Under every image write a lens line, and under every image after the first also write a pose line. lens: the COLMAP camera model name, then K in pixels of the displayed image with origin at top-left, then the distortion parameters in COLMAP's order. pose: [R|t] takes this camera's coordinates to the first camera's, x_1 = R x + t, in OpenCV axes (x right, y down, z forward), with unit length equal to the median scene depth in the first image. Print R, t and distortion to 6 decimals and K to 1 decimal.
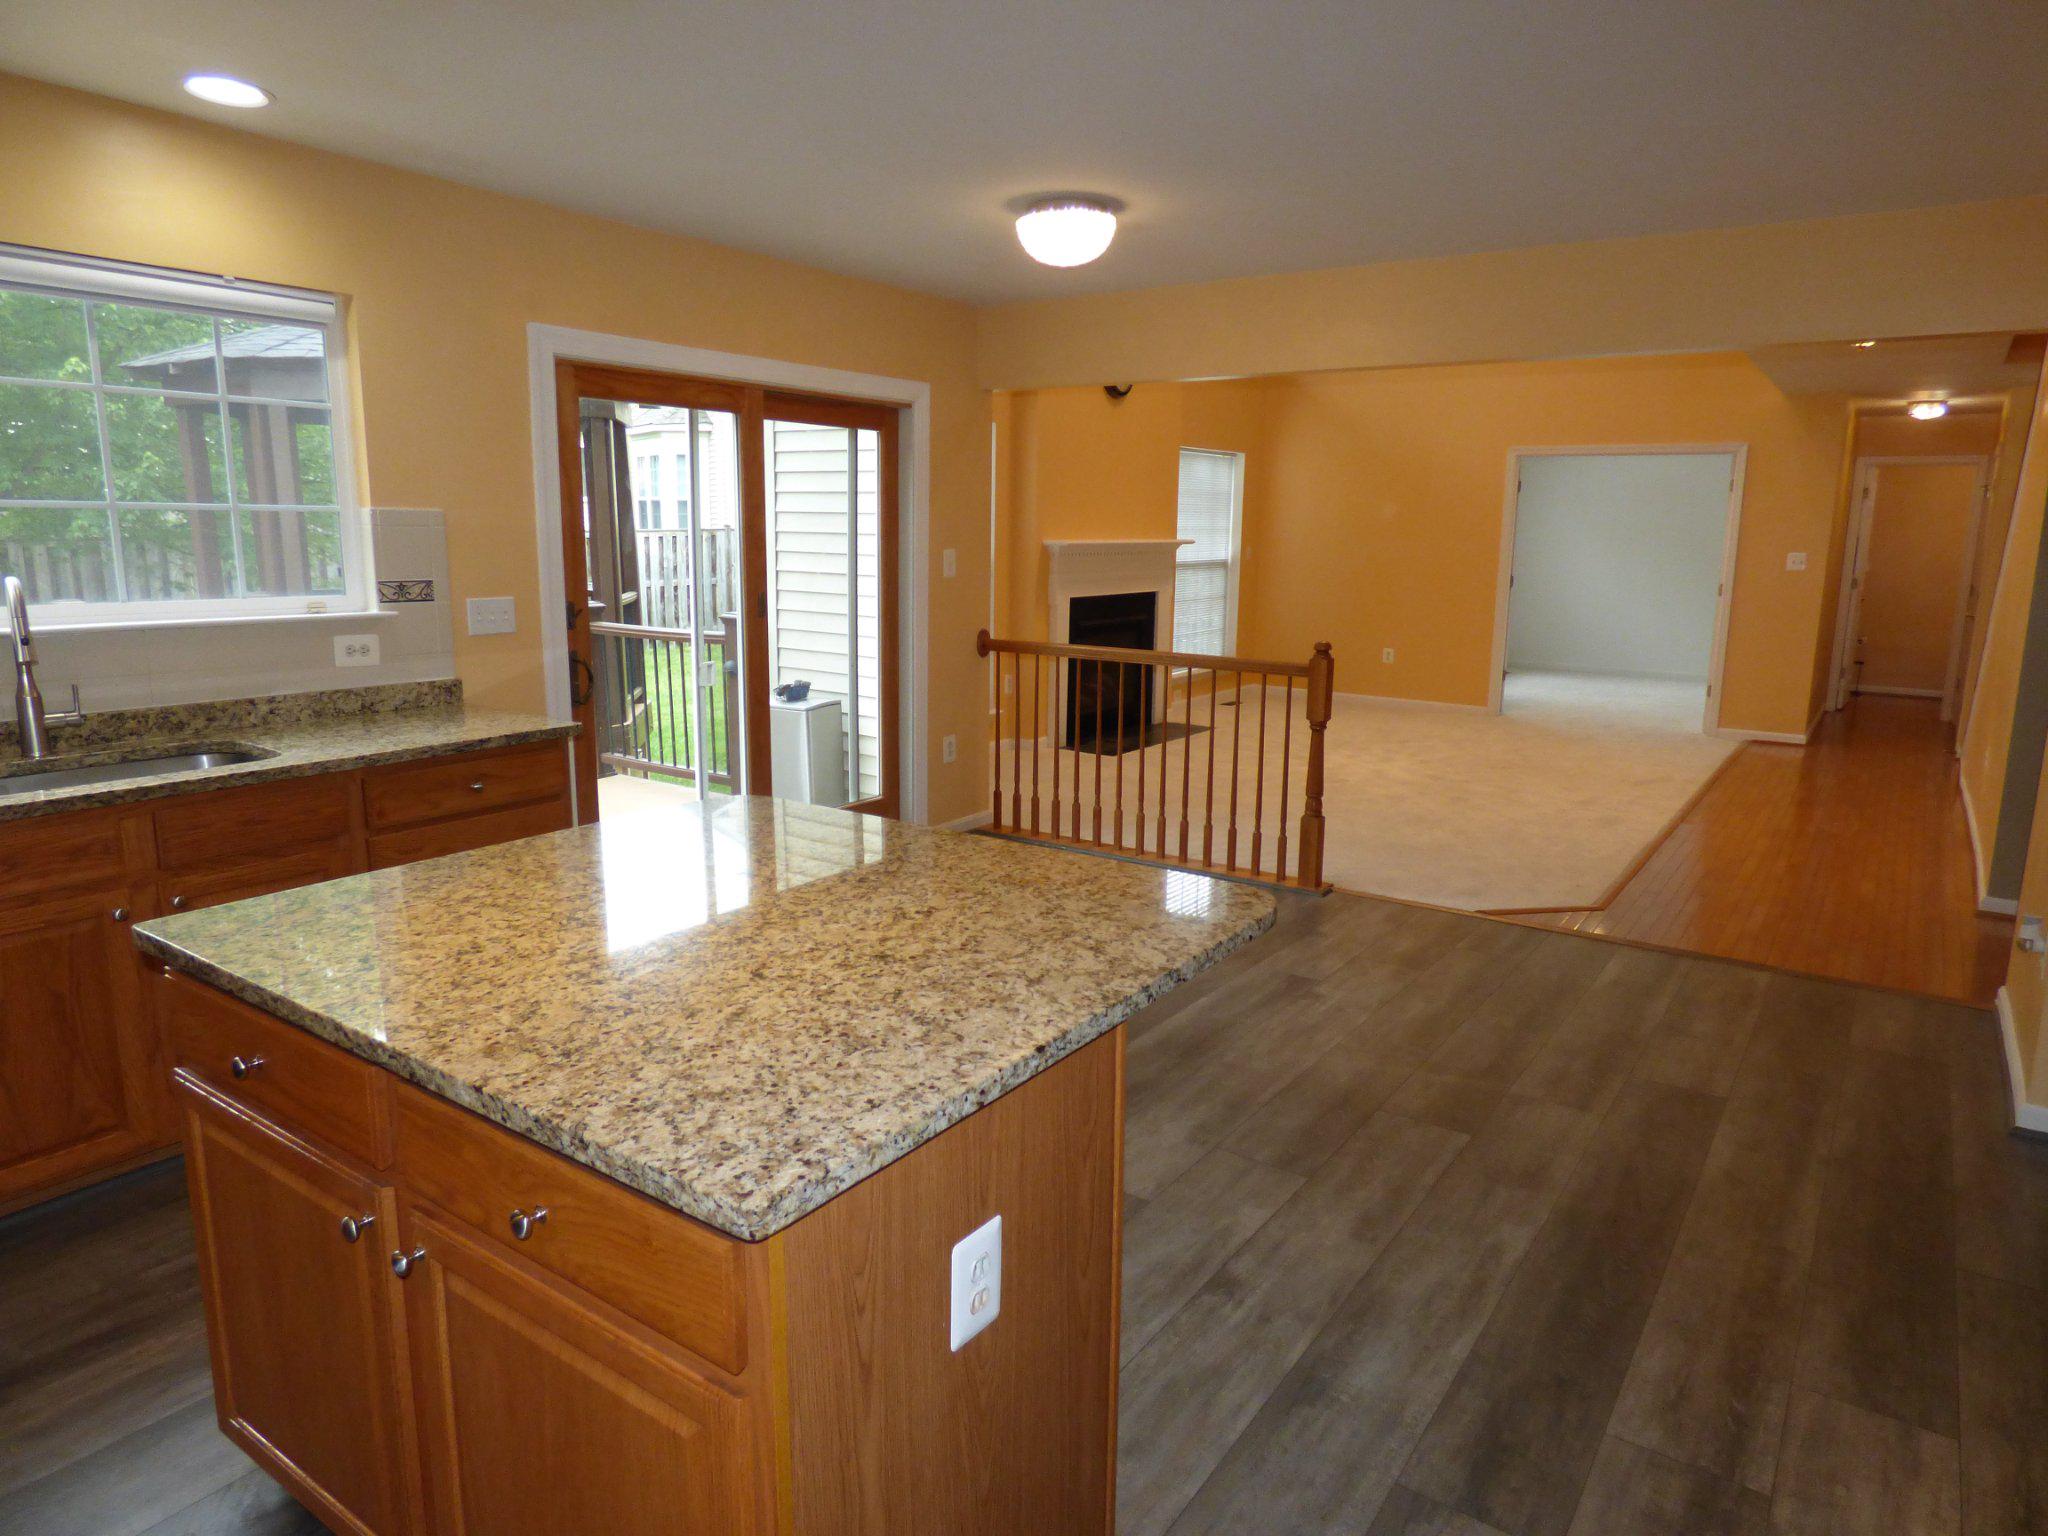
lens RADIAL K [[1245.3, 0, 1034.1], [0, 1245.3, 756.3], [0, 0, 1]] dist [-0.015379, 0.000807]
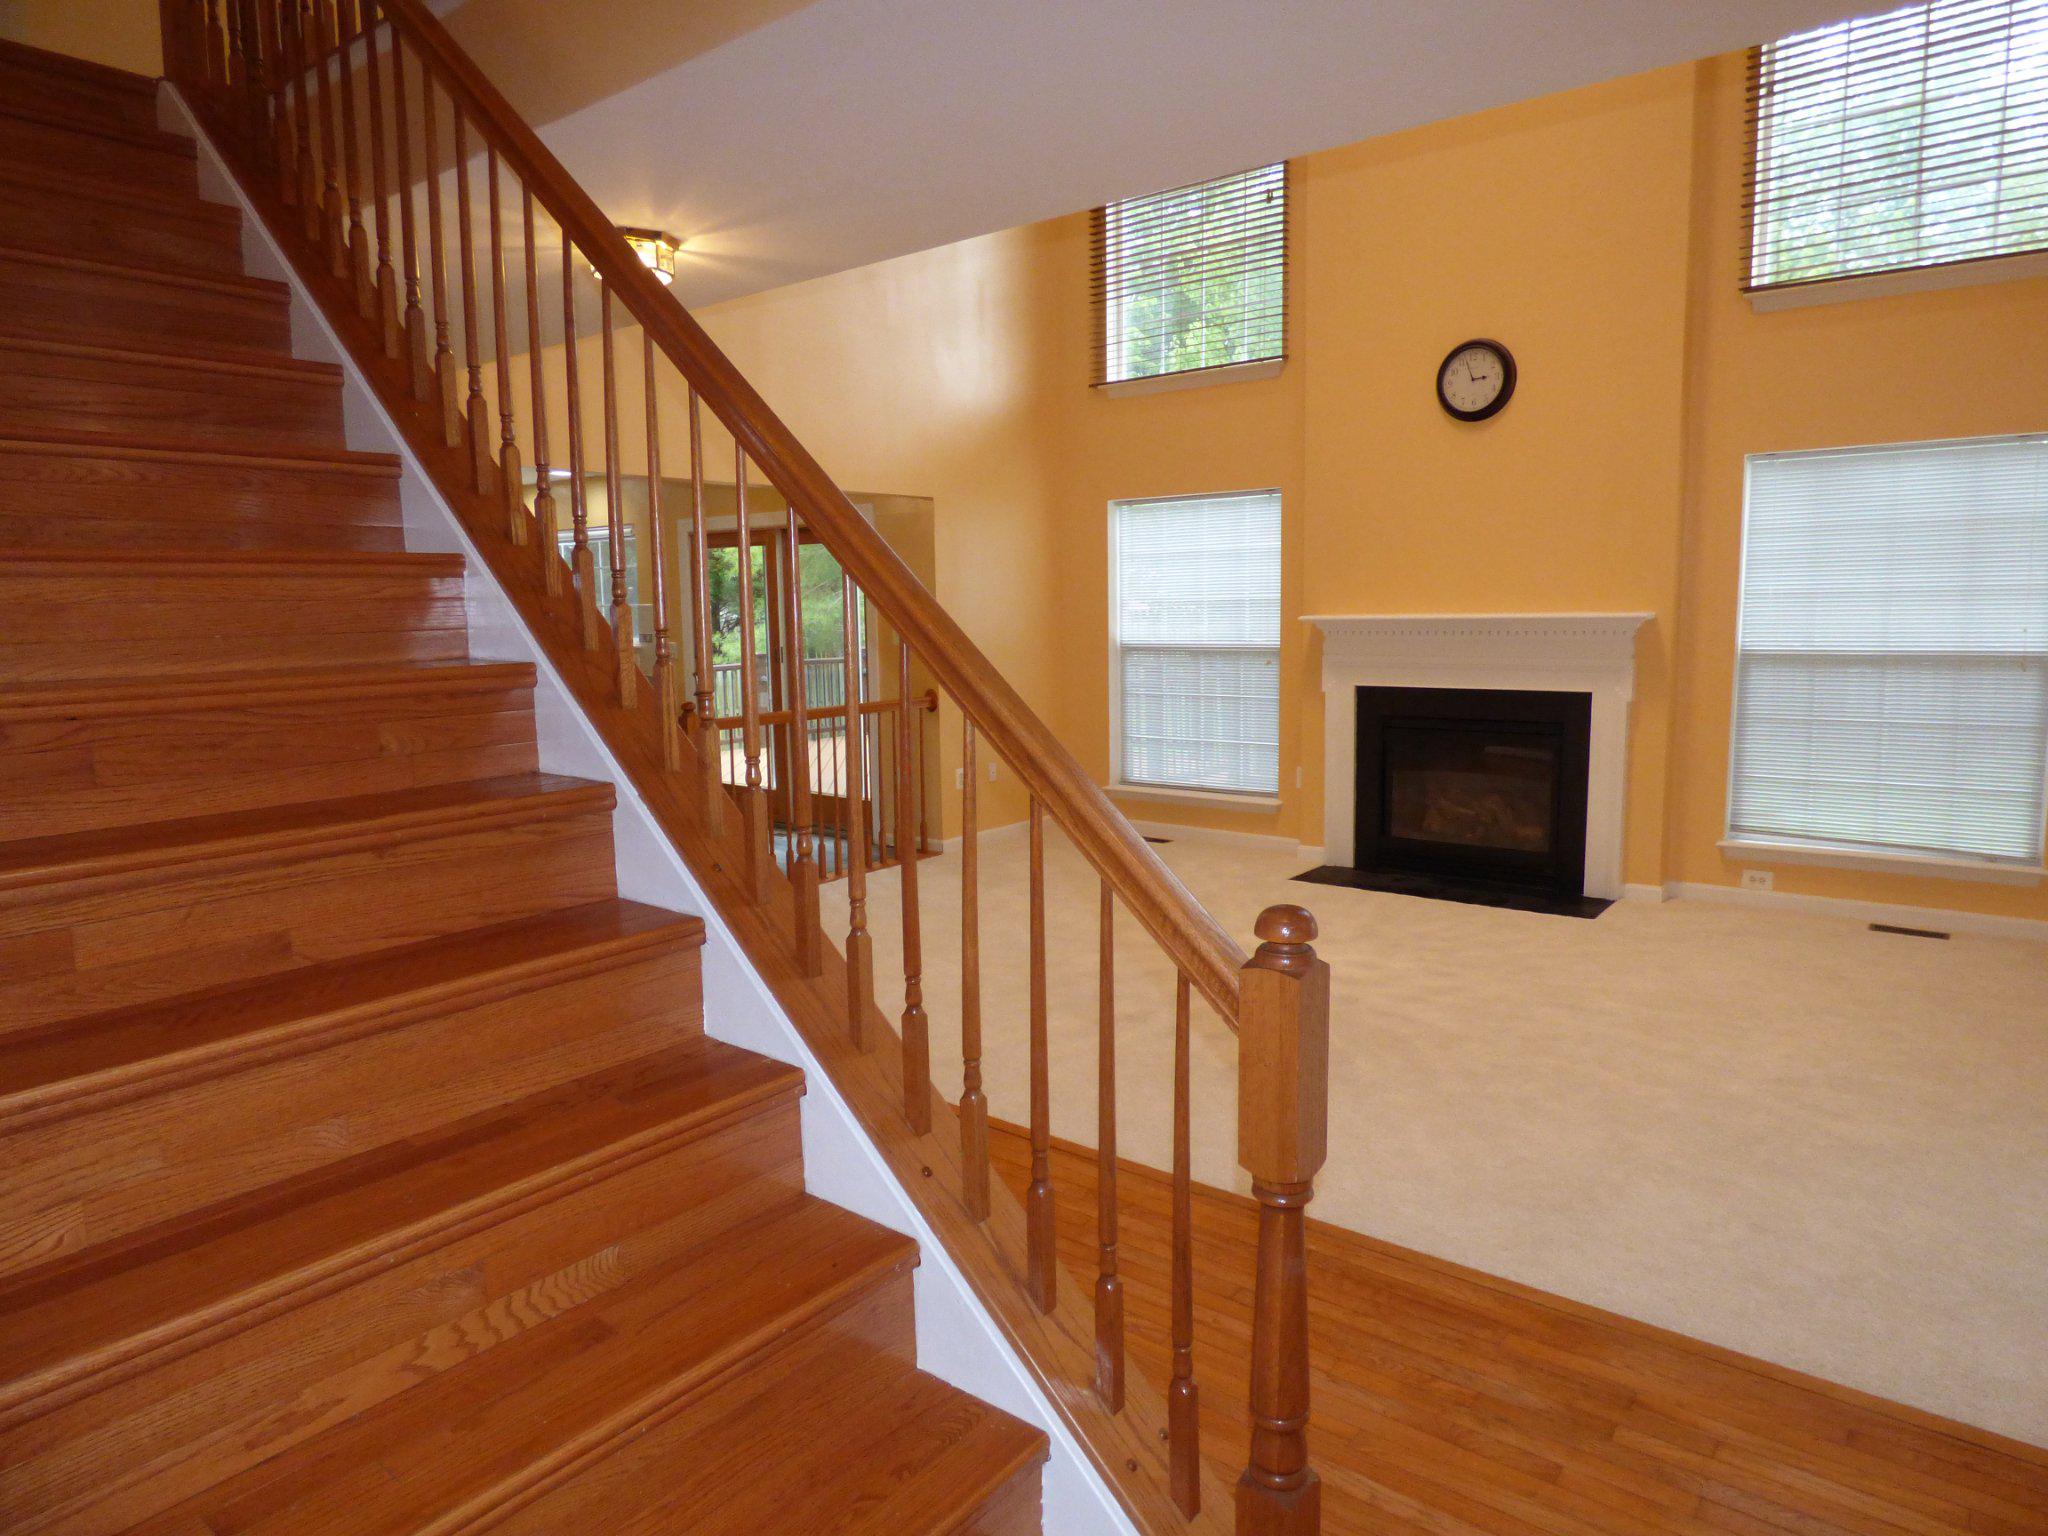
lens RADIAL K [[1245.3, 0, 1037.9], [0, 1245.3, 764.4], [0, 0, 1]] dist [-0.015379, 0.000807]
pose [[-0.051532, 0.116131, -0.991896, 2.107076], [-0.168081, 0.978039, 0.123241, -0.355793], [0.984425, 0.173070, -0.030881, 2.080237]]
